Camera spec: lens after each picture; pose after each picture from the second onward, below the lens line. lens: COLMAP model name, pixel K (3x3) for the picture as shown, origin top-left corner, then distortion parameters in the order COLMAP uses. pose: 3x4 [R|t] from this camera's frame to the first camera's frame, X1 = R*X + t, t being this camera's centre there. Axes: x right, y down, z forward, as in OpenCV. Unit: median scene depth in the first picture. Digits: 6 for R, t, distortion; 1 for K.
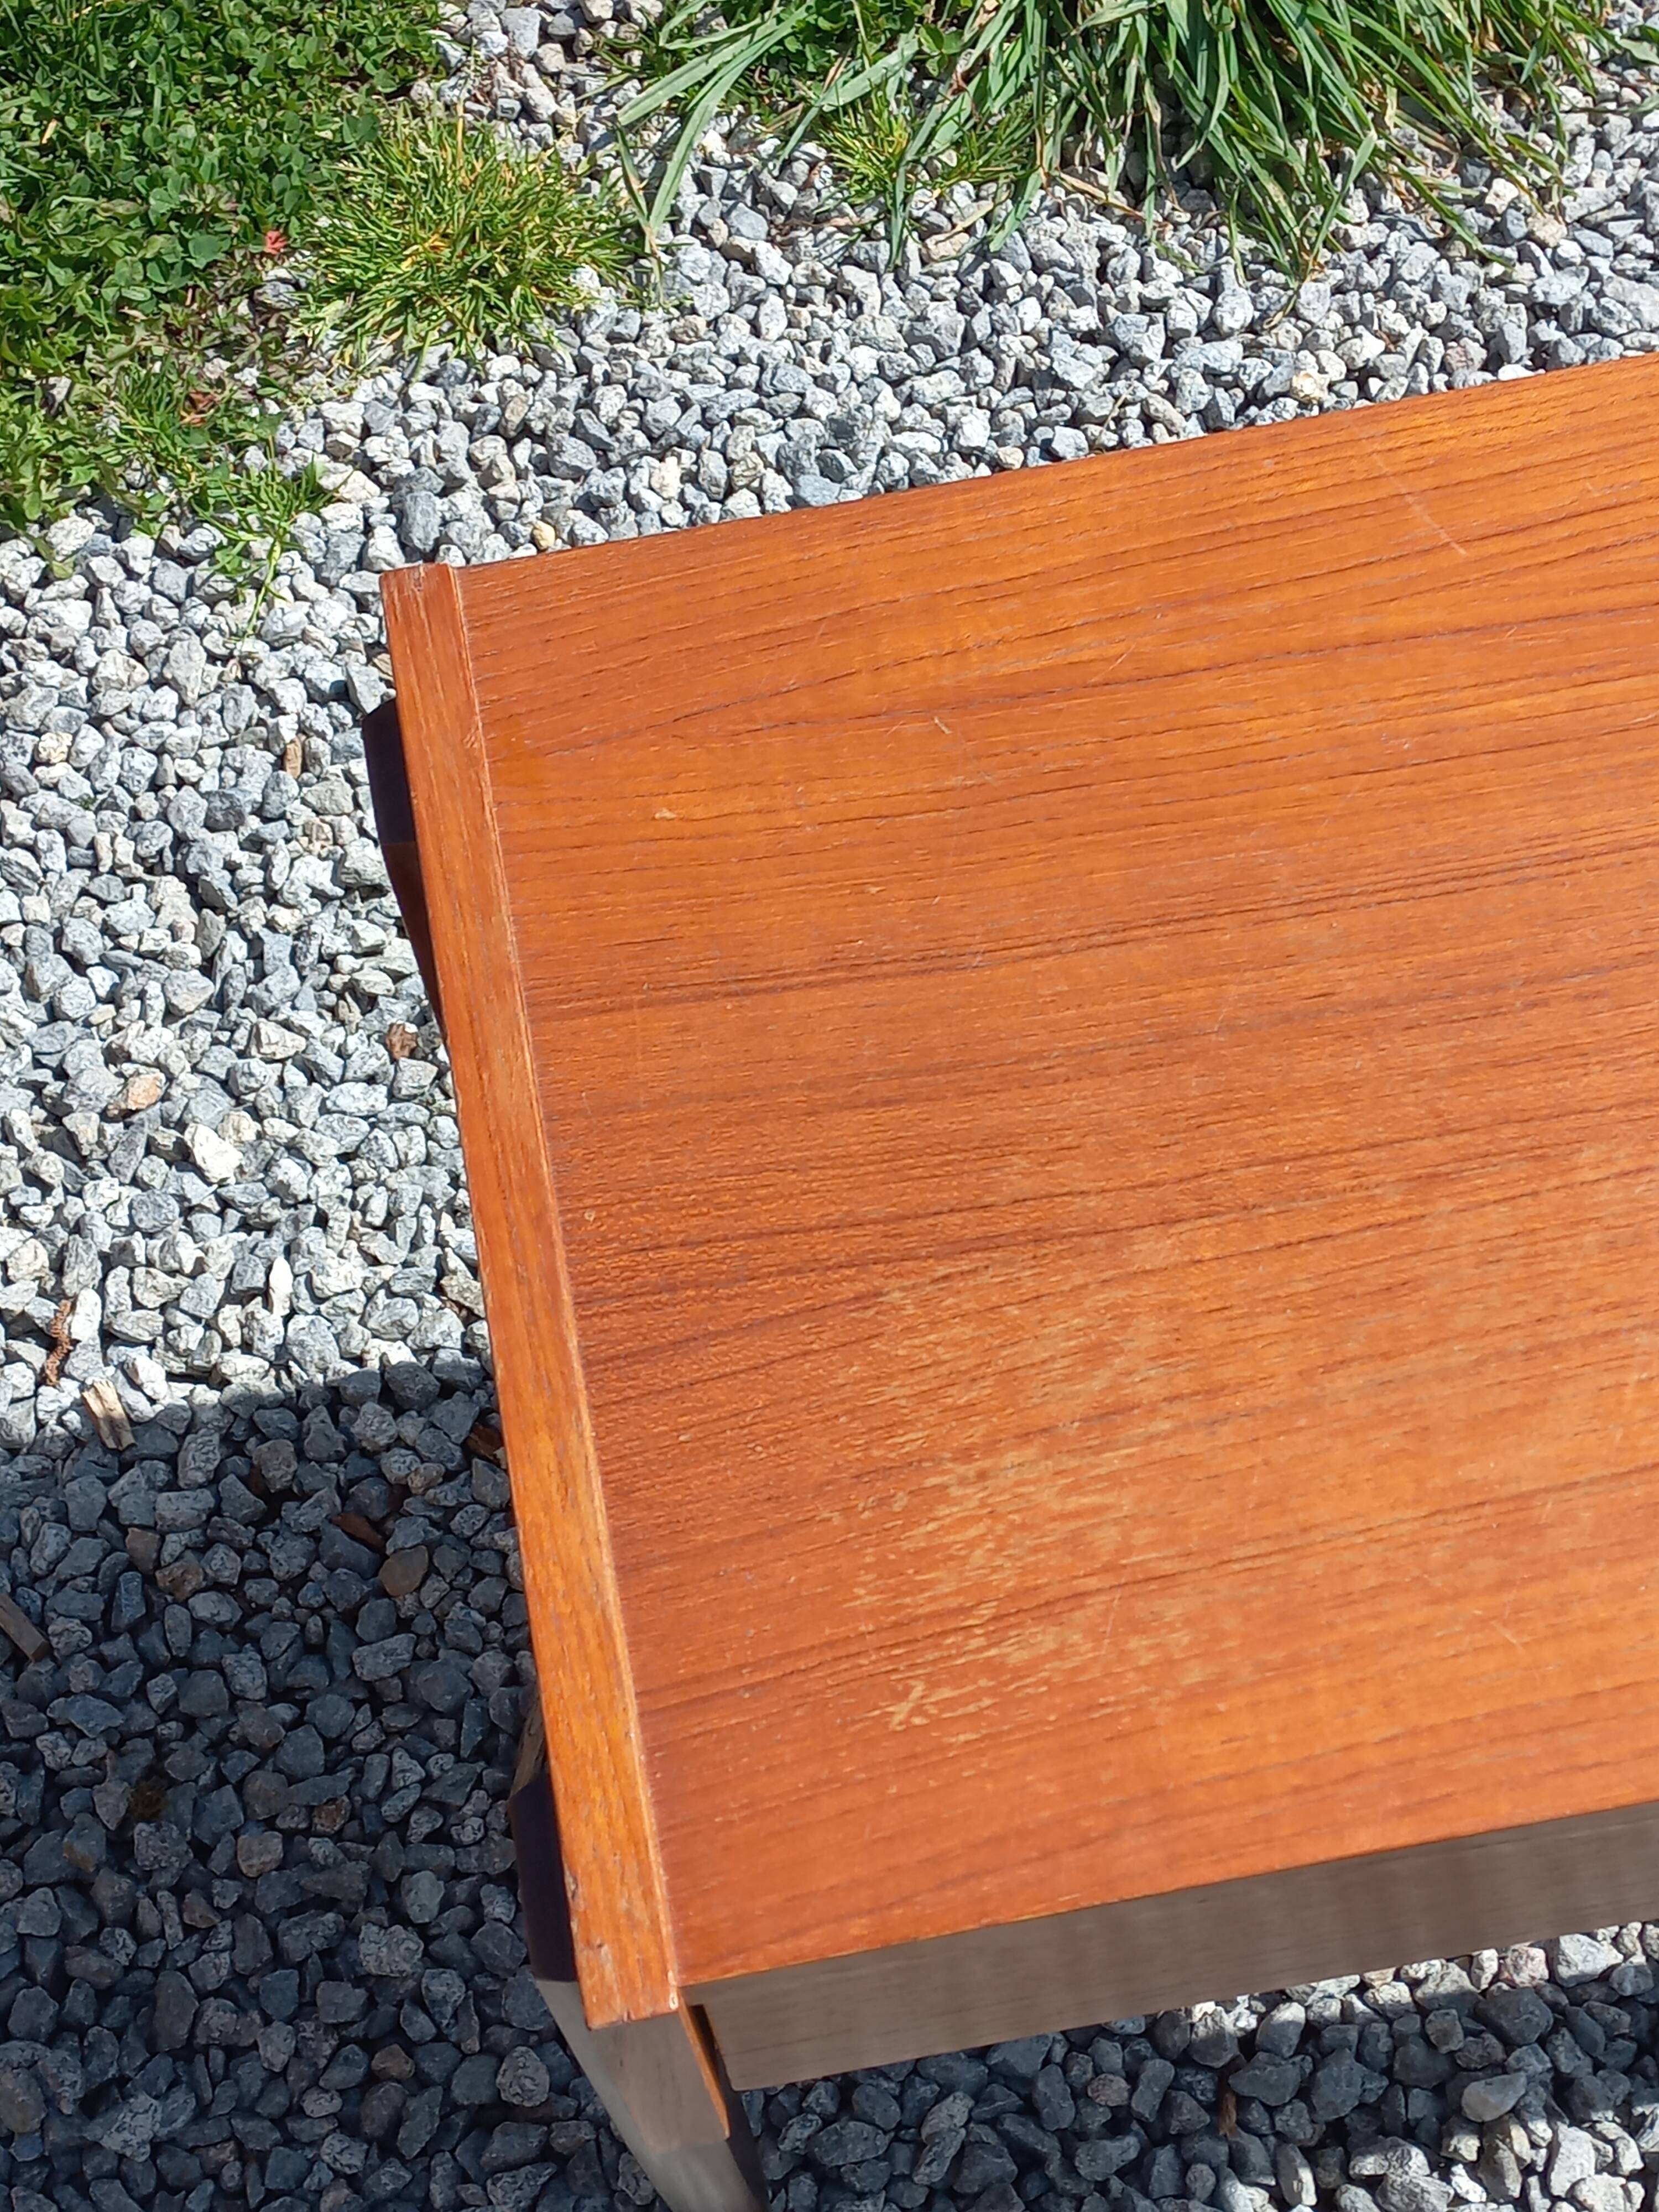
lens RADIAL K [[3144.5, 0, 868.2], [0, 3144.5, 1067.1], [0, 0, 1]] dist [0.078512, 0.000000]
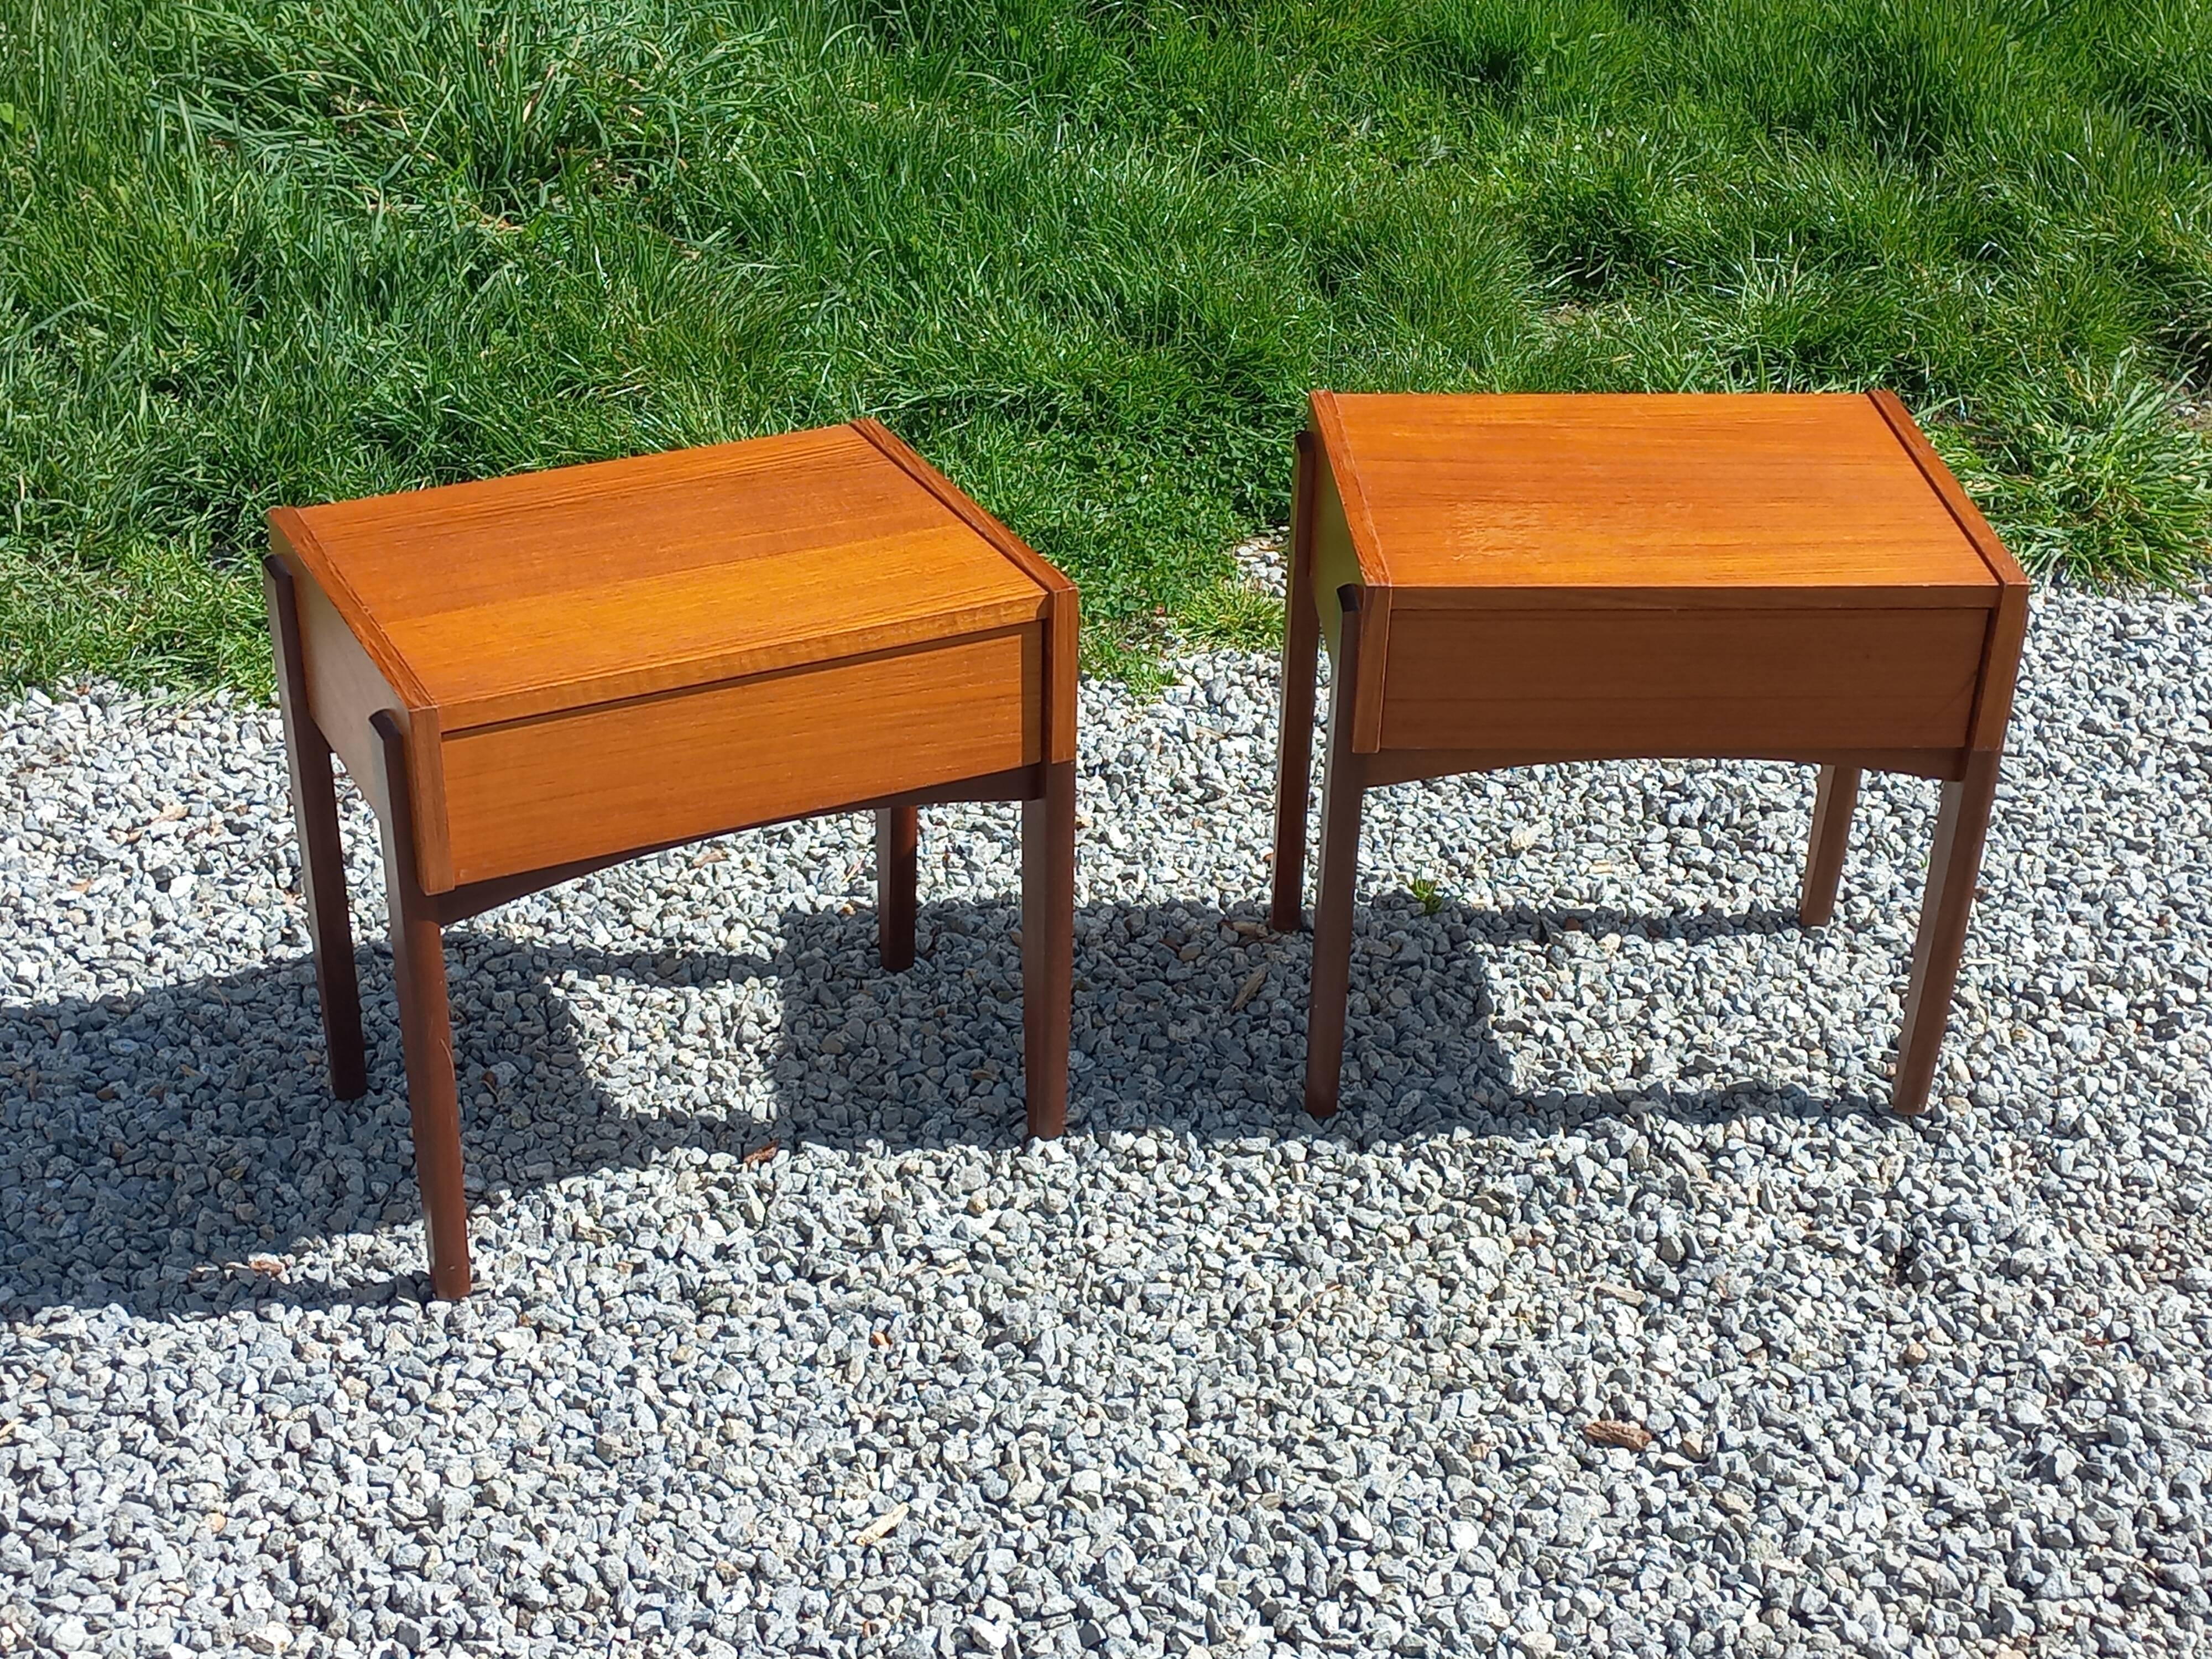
lens RADIAL K [[3144.5, 0, 1092.1], [0, 3144.5, 820.9], [0, 0, 1]] dist [0.078512, 0.000000]
pose [[0.988190, 0.122113, -0.092574, -0.014666], [-0.152567, 0.840467, -0.519941, 1.133976], [0.014314, 0.527924, 0.849171, -0.883803]]
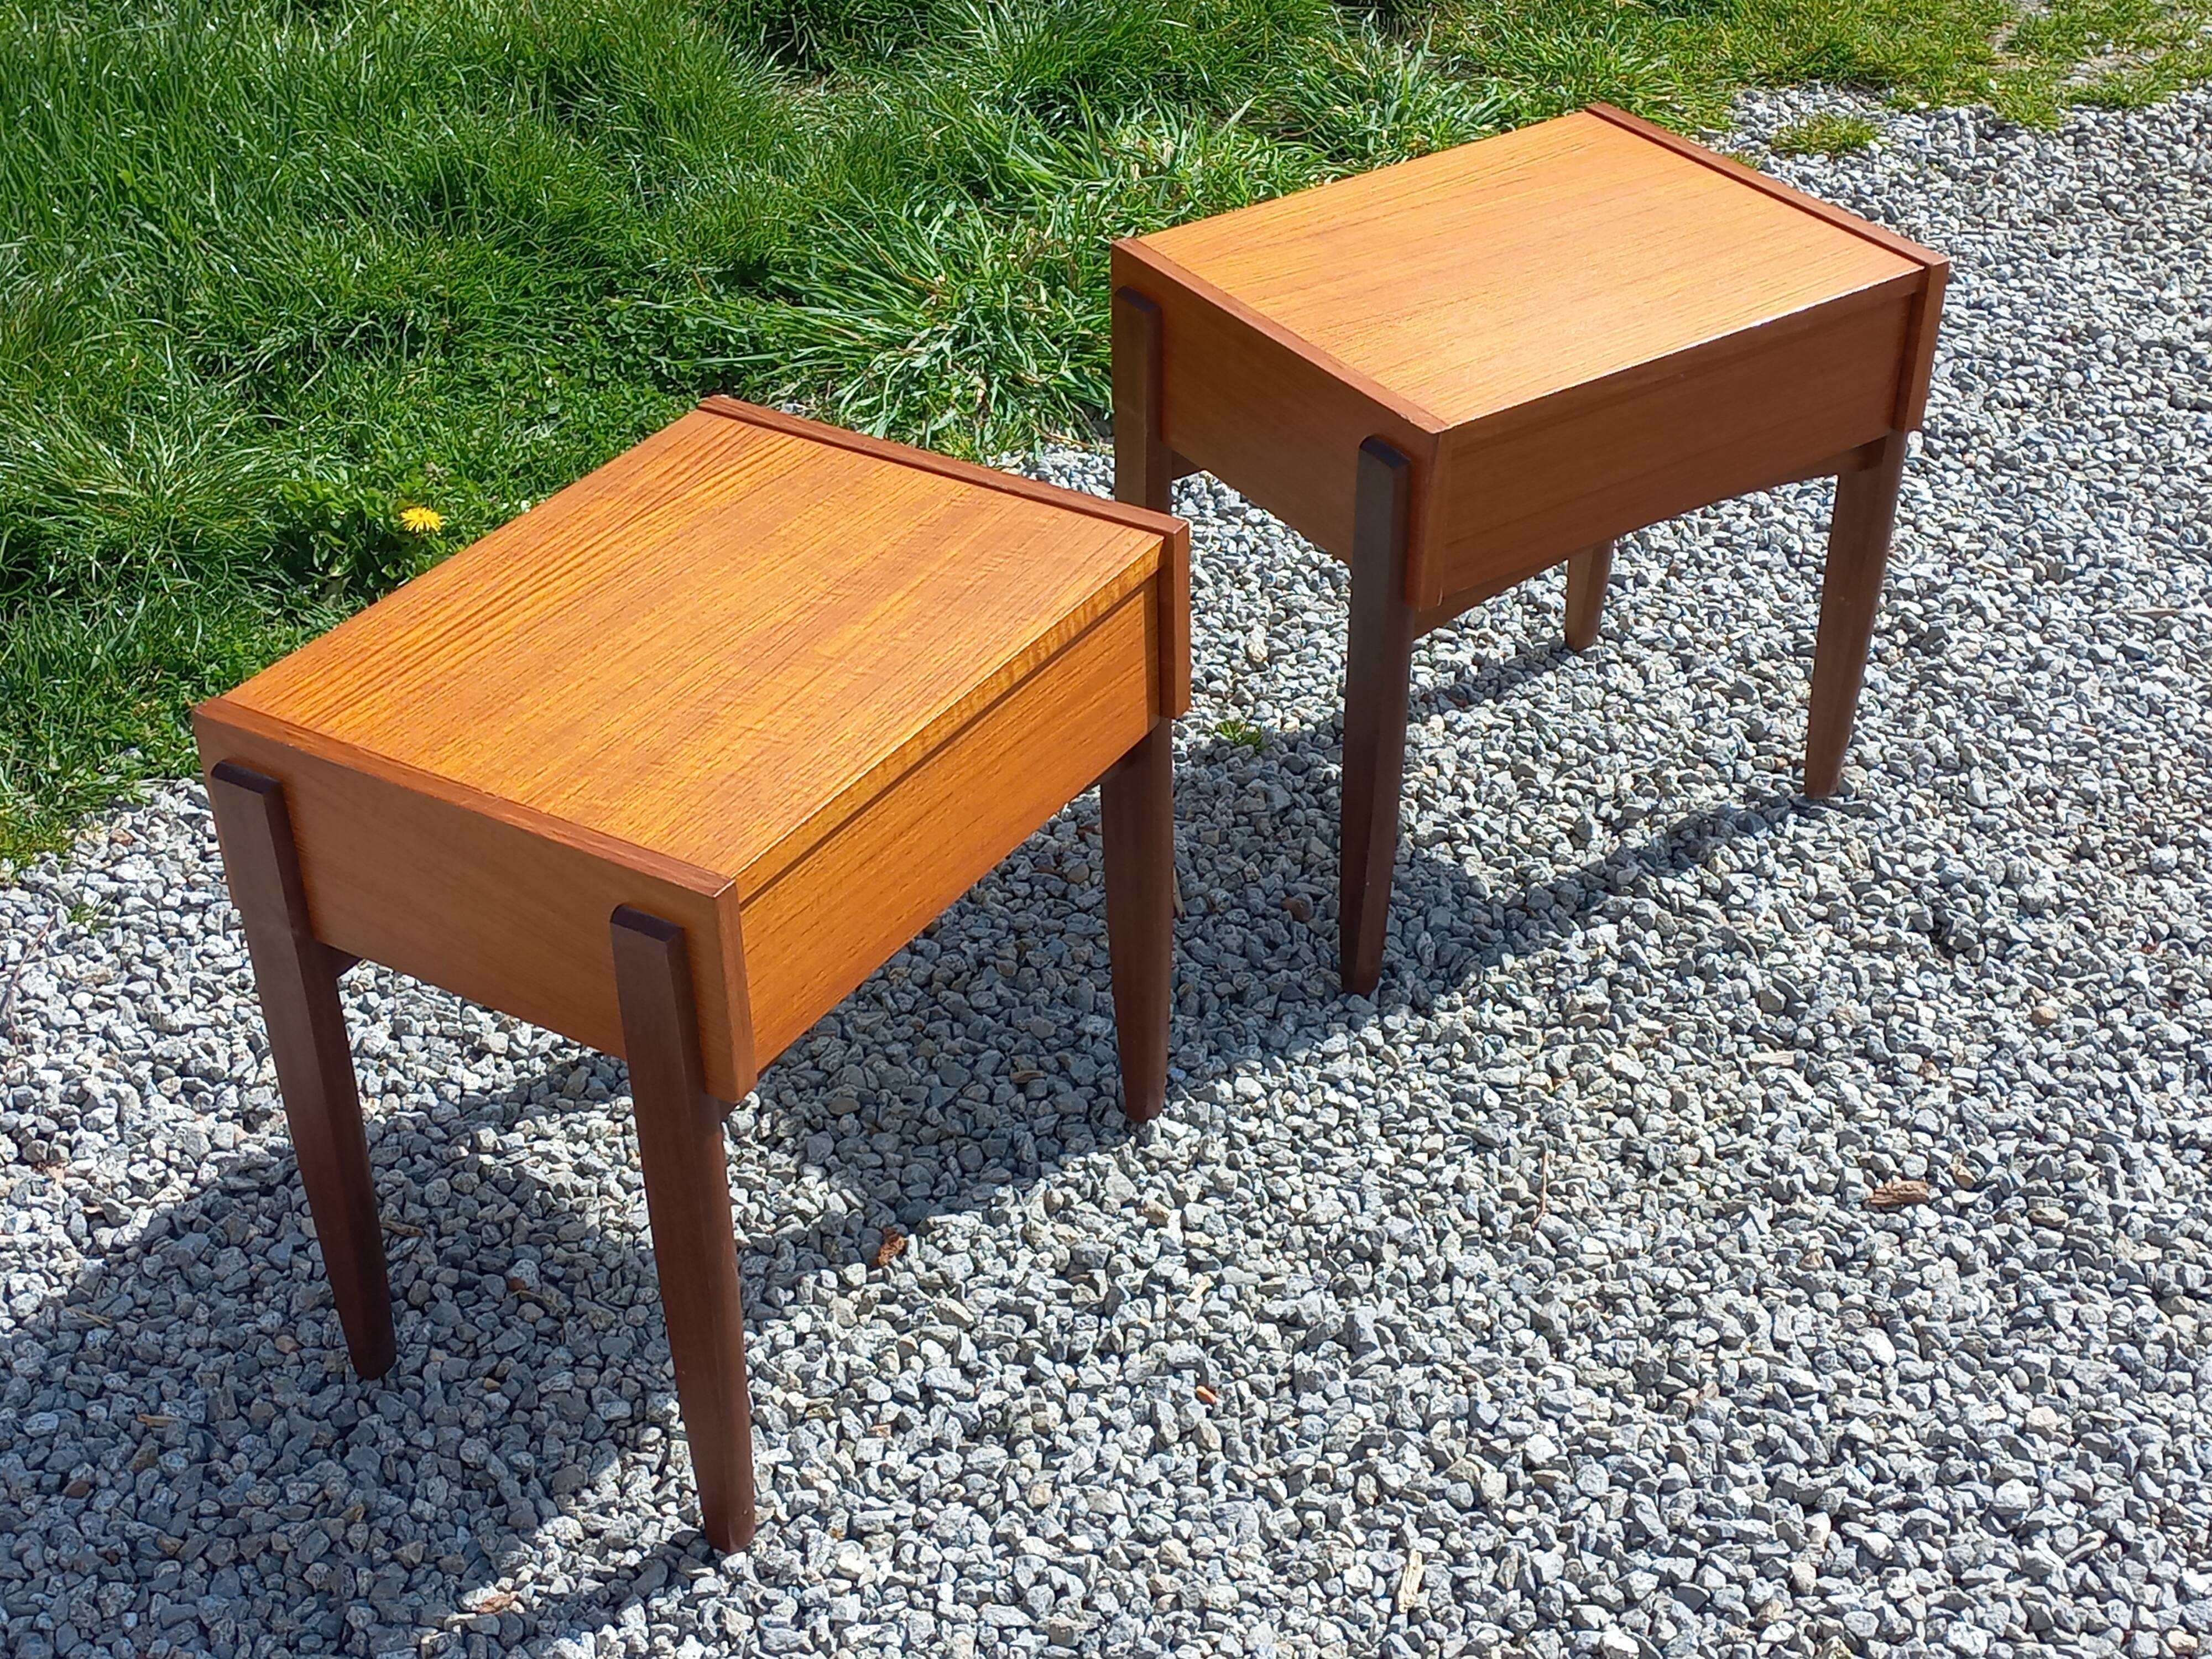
lens RADIAL K [[3144.5, 0, 1094.0], [0, 3144.5, 829.0], [0, 0, 1]] dist [0.078512, 0.000000]
pose [[0.918722, -0.191896, 0.345147, -0.756597], [0.329594, 0.854027, -0.402498, 0.869179], [-0.217527, 0.483542, 0.847861, -0.703546]]
